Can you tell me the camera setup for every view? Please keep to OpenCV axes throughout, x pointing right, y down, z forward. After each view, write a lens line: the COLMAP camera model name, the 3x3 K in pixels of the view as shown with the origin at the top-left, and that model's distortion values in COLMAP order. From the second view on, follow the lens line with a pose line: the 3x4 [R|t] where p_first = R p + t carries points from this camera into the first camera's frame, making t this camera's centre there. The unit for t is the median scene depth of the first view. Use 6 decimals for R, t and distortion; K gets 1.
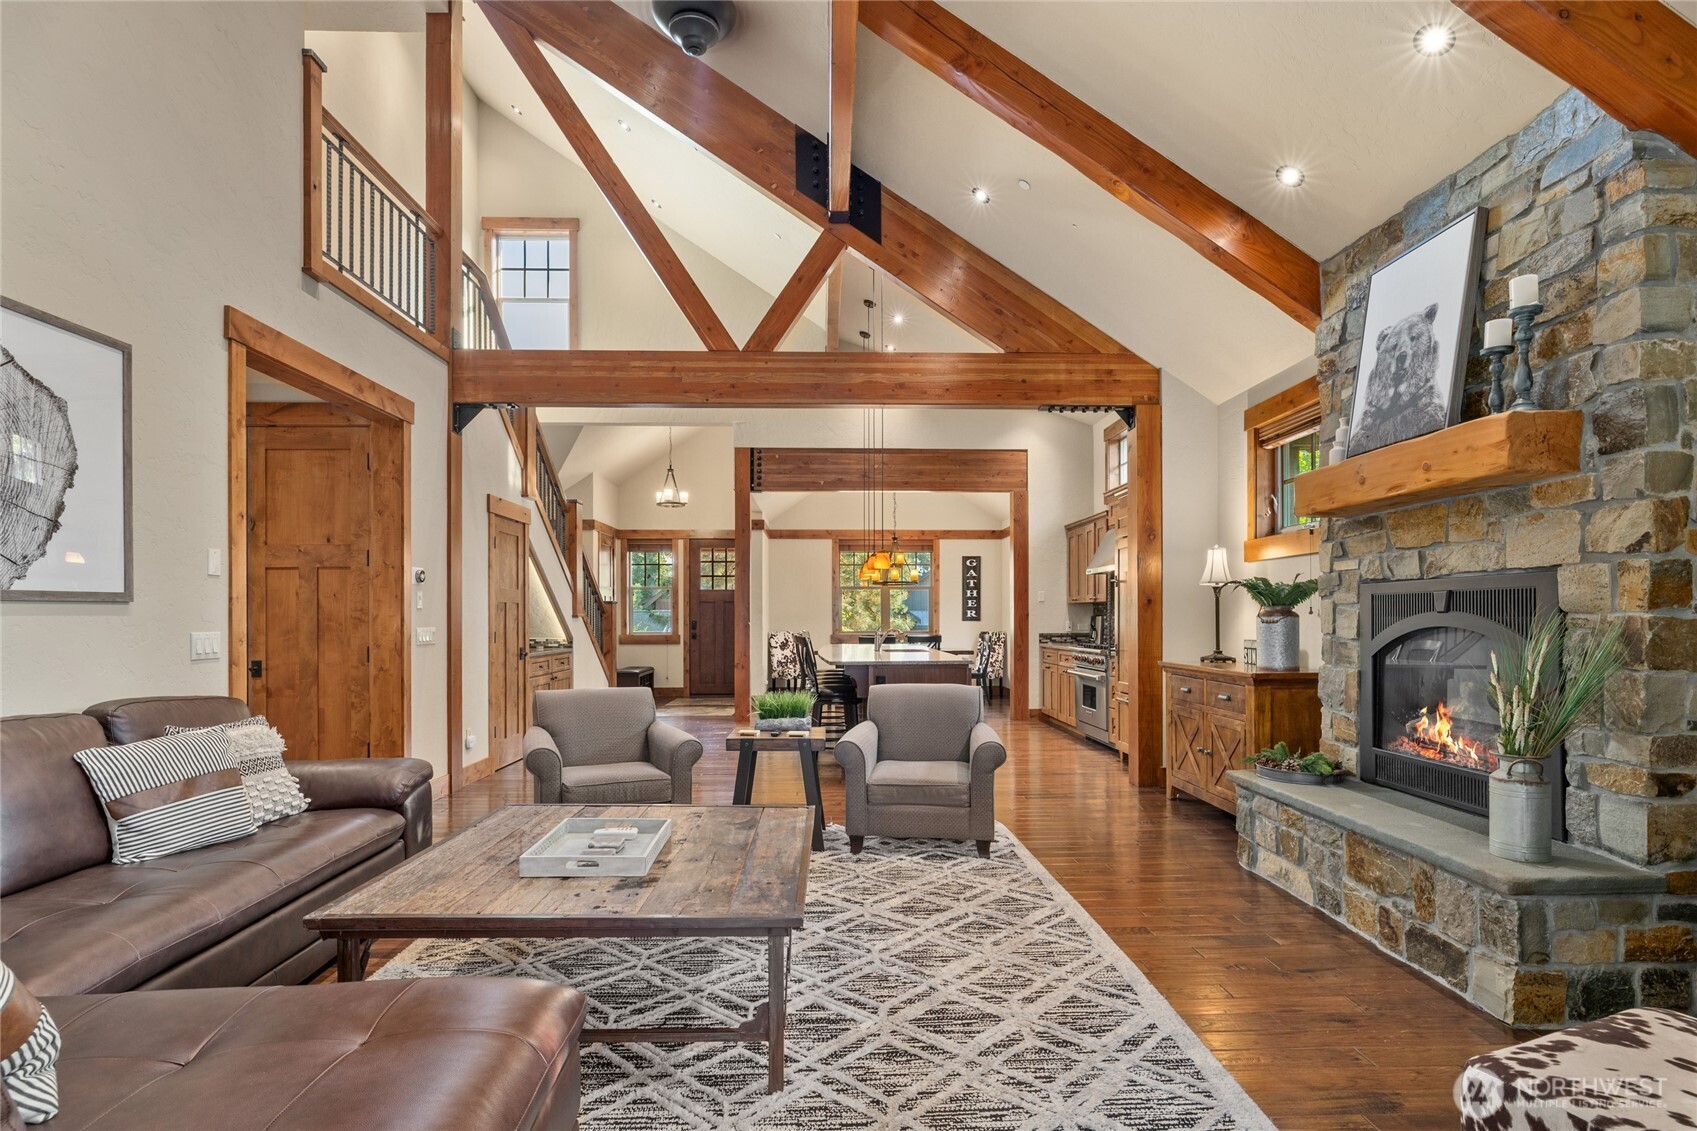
lens RADIAL K [[812.3, 0, 844.2], [0, 812.3, 606.9], [0, 0, 1]] dist [-0.000292, -0.000002]
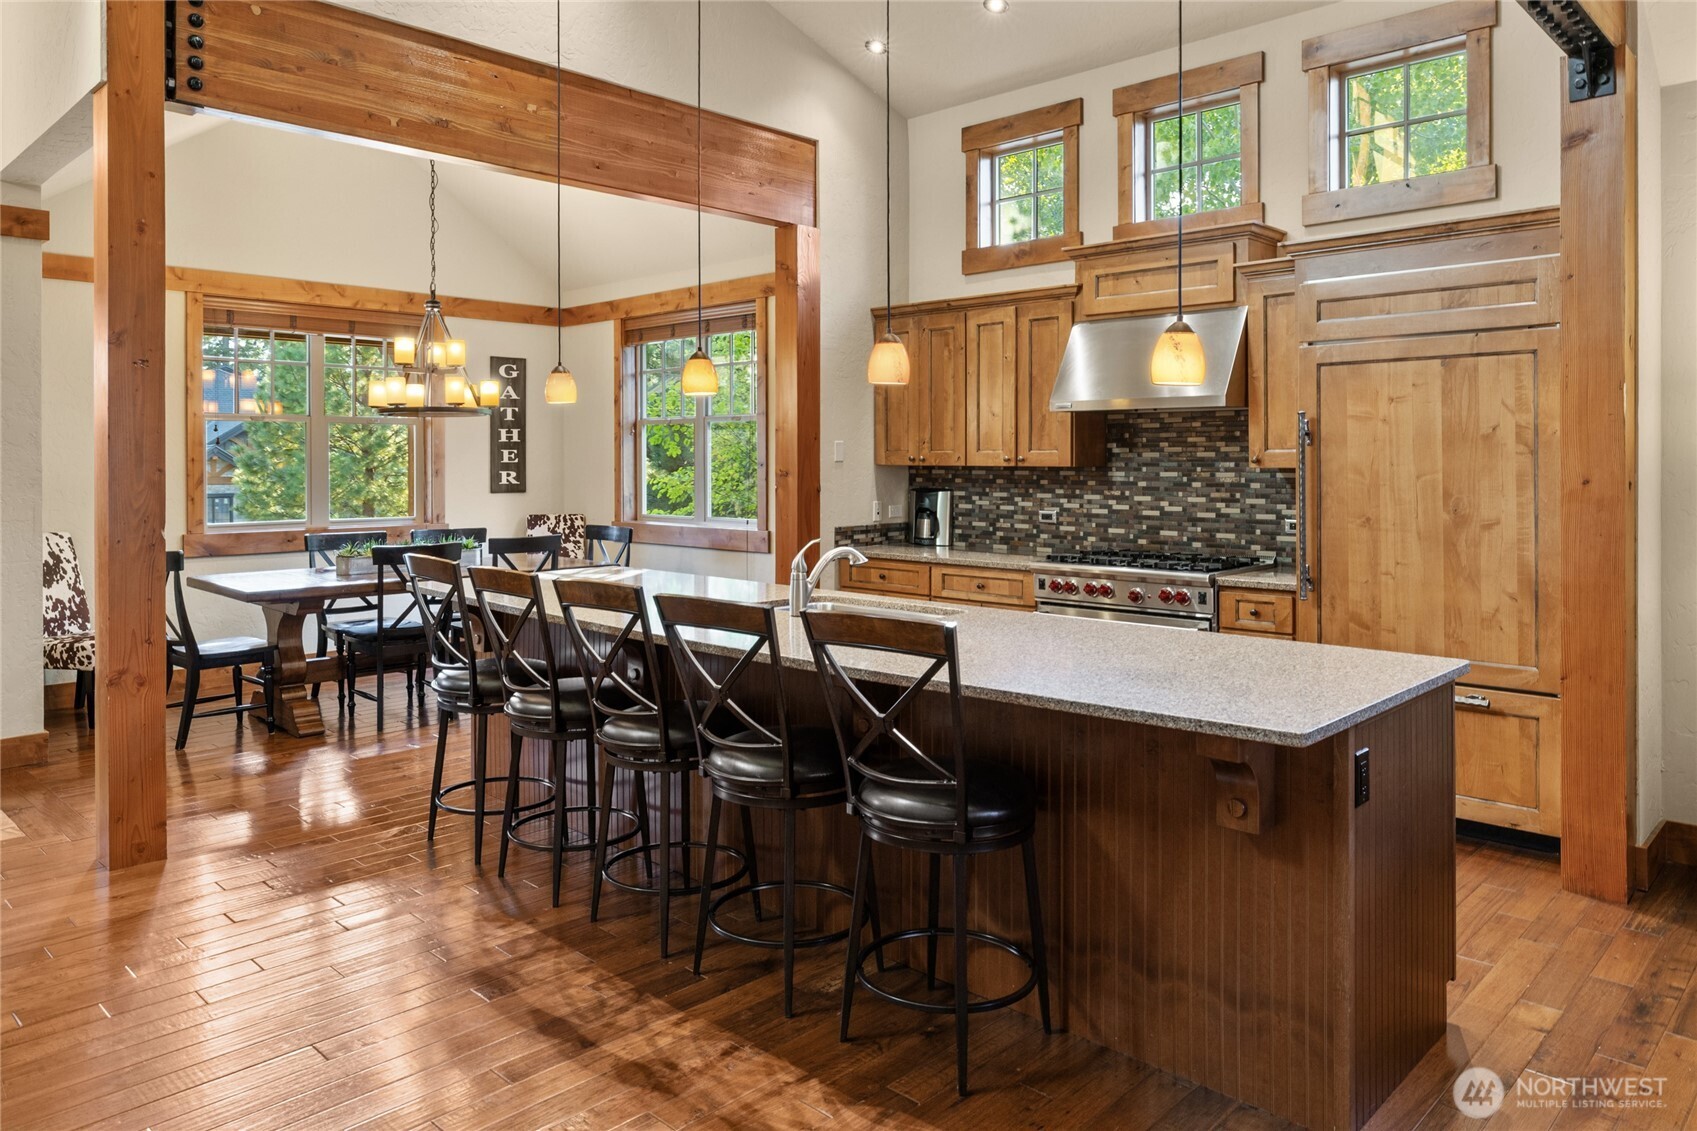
lens RADIAL K [[1142.1, 0, 828.0], [0, 1142.1, 455.6], [0, 0, 1]] dist [-0.002507, 0.000920]
pose [[0.719655, 0.003260, 0.694324, -0.535696], [-0.009880, 0.999936, 0.005546, -0.031500], [-0.694261, -0.010851, 0.719641, 1.187062]]
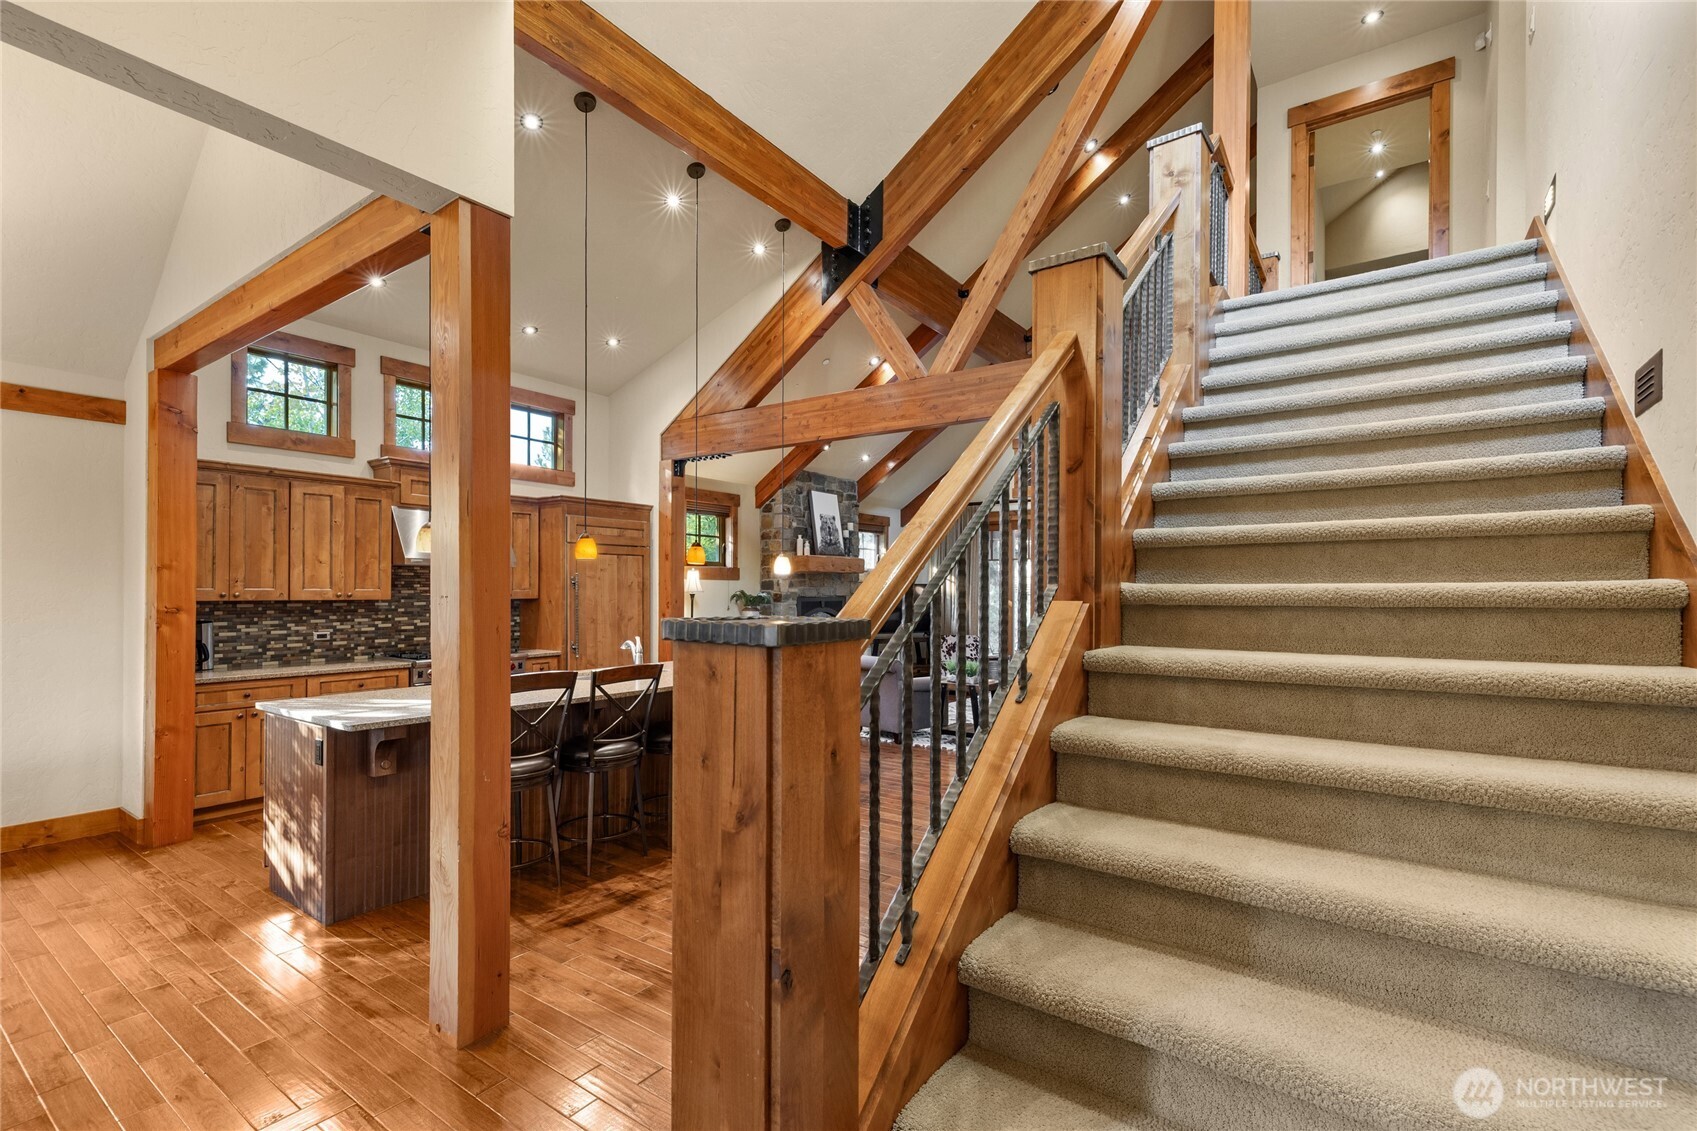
lens RADIAL K [[764.5, 0, 848.8], [0, 764.5, 592.1], [0, 0, 1]] dist [0.007021, -0.000148]
pose [[-0.804802, -0.002463, 0.593539, -0.896661], [-0.009294, 0.999921, -0.008453, -0.023333], [-0.593471, -0.012320, -0.804761, 2.623974]]
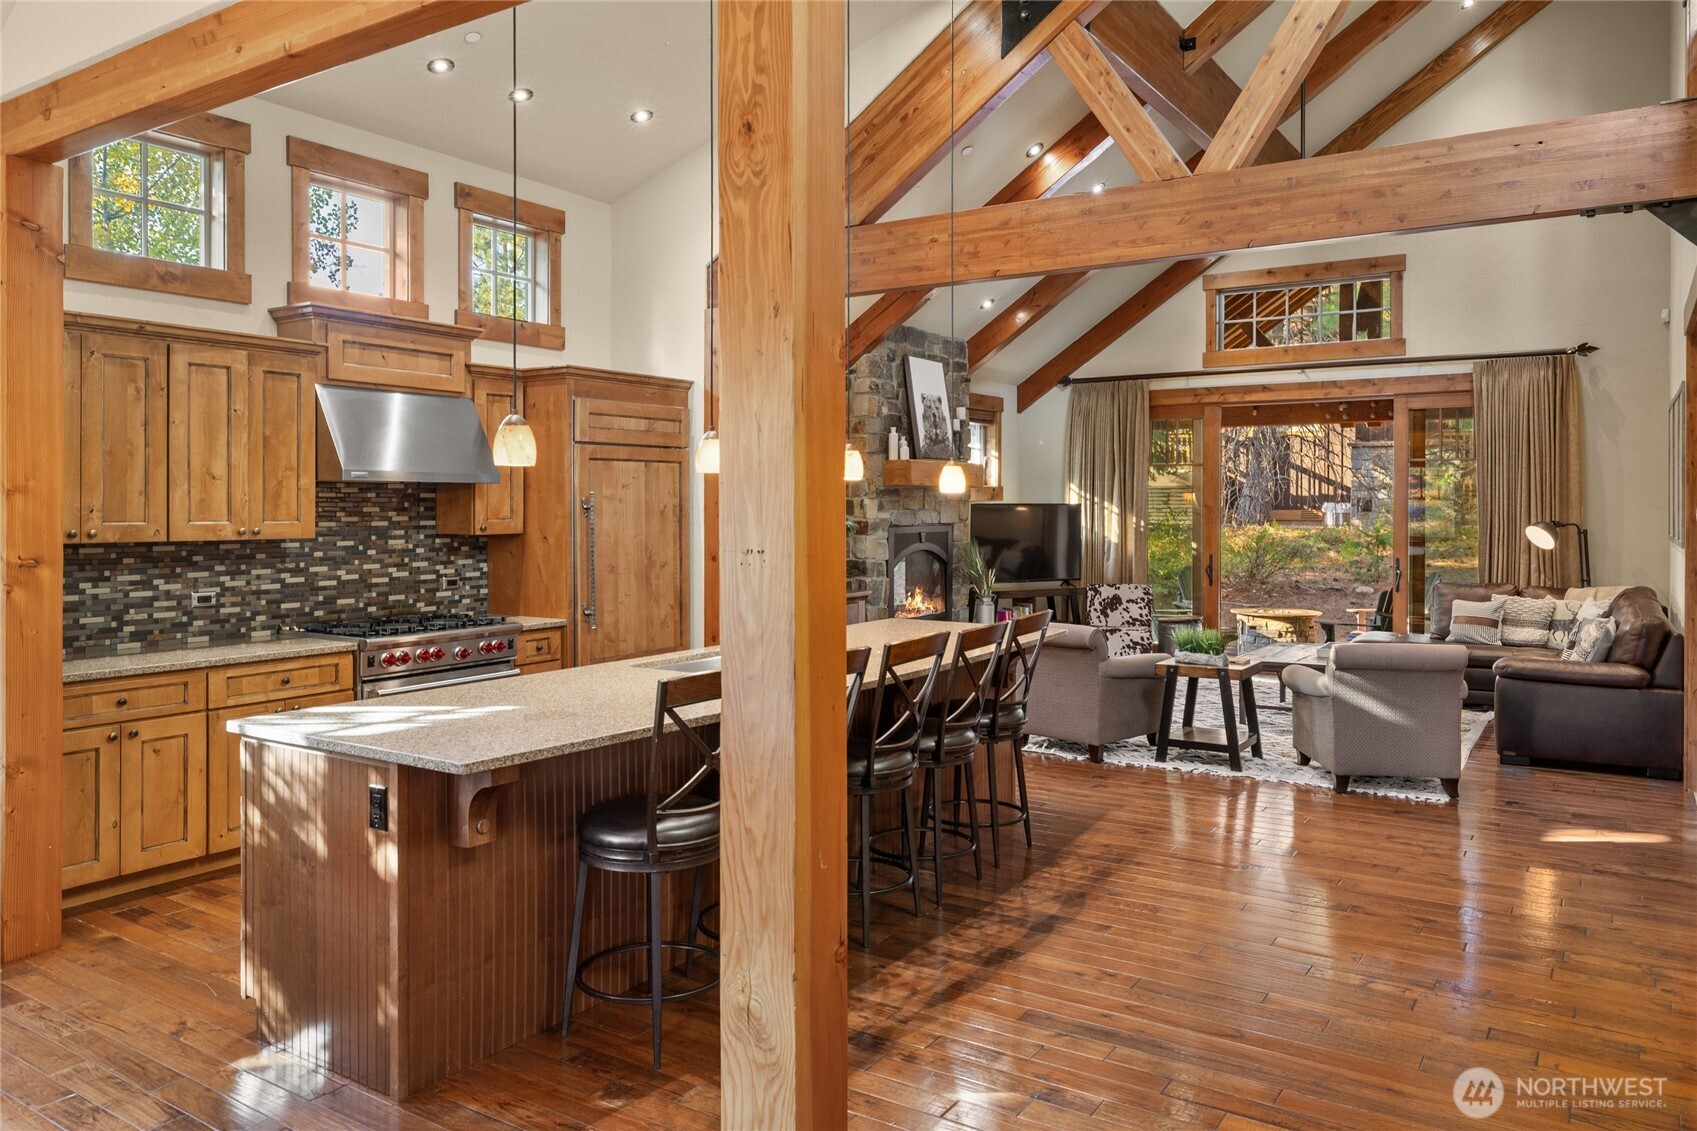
lens RADIAL K [[1191.7, 0, 862.0], [0, 1191.7, 516.0], [0, 0, 1]] dist [-0.001844, 0.000247]
pose [[-0.828023, -0.001553, 0.560692, -0.627910], [-0.004971, 0.999977, -0.004571, -0.035544], [-0.560672, -0.006572, -0.828012, 2.748748]]
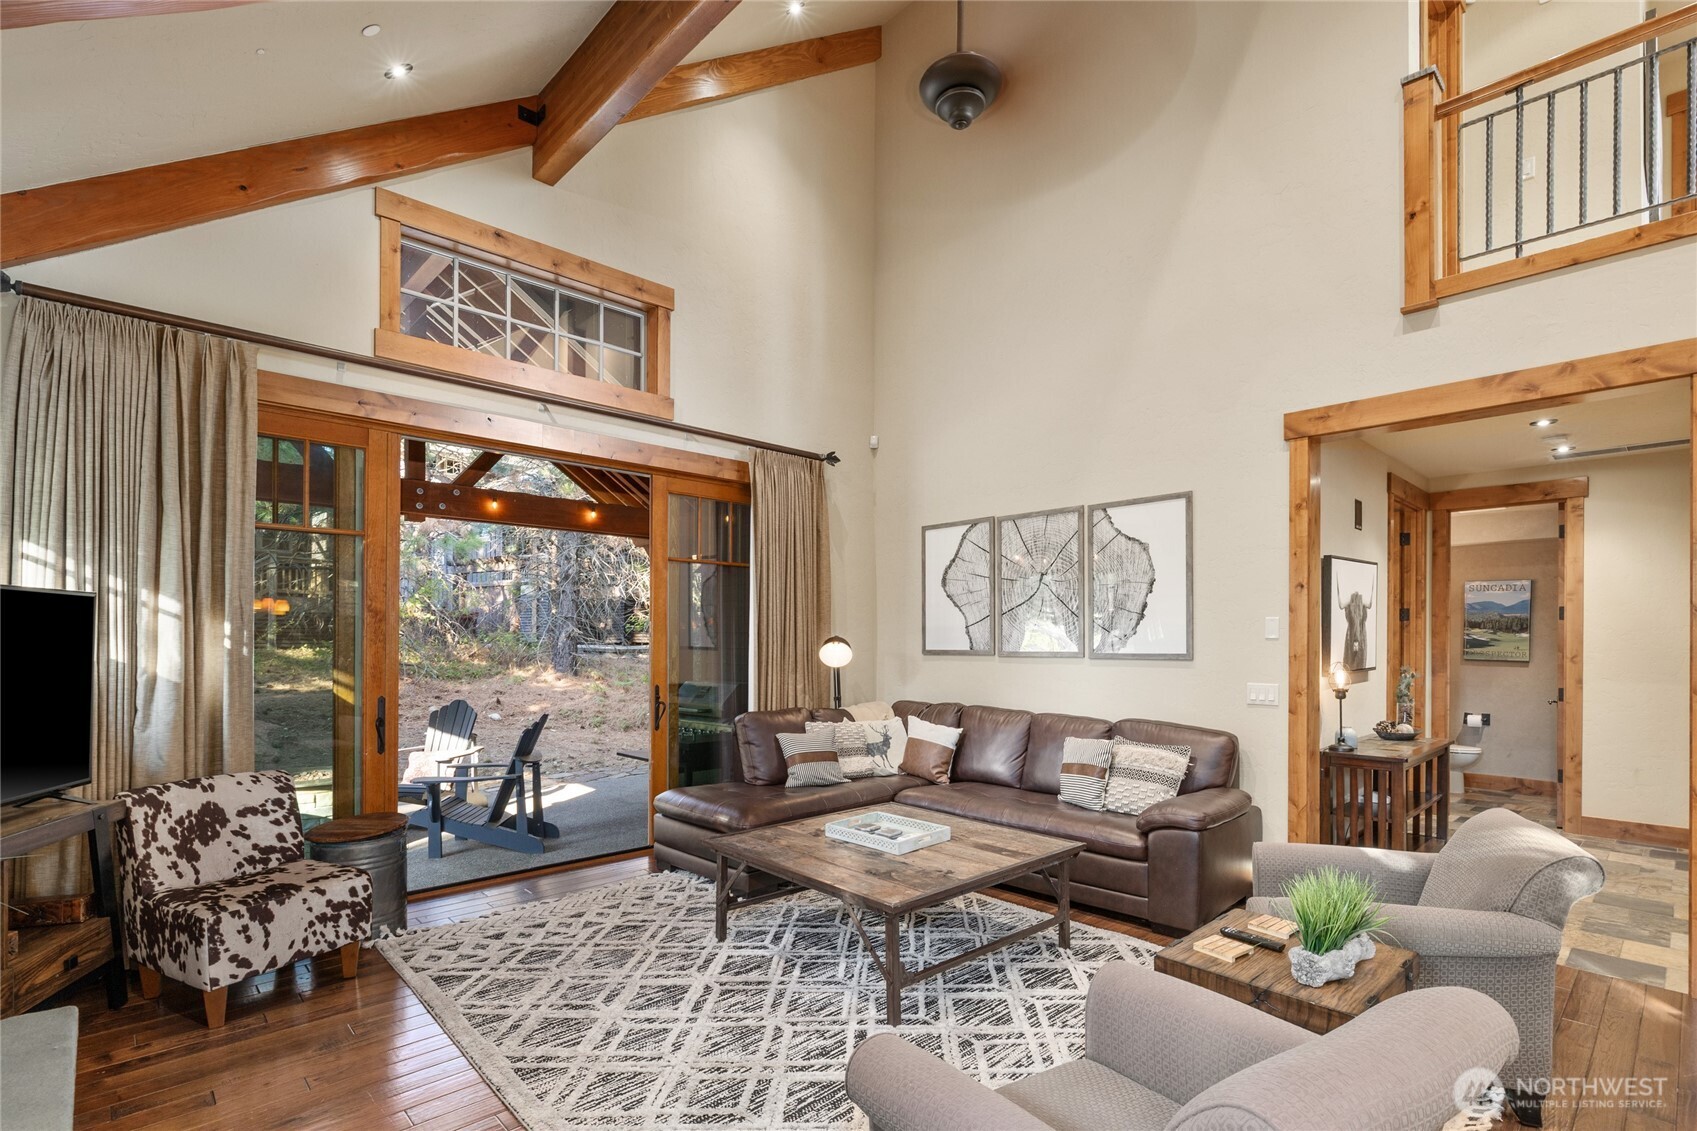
lens RADIAL K [[802.5, 0, 845.1], [0, 802.5, 638.4], [0, 0, 1]] dist [0.000399, 0.000110]
pose [[-0.746972, -0.002050, -0.664852, 0.443251], [0.005187, 0.999947, -0.008911, -0.026680], [0.664835, -0.010105, -0.746922, 1.244728]]
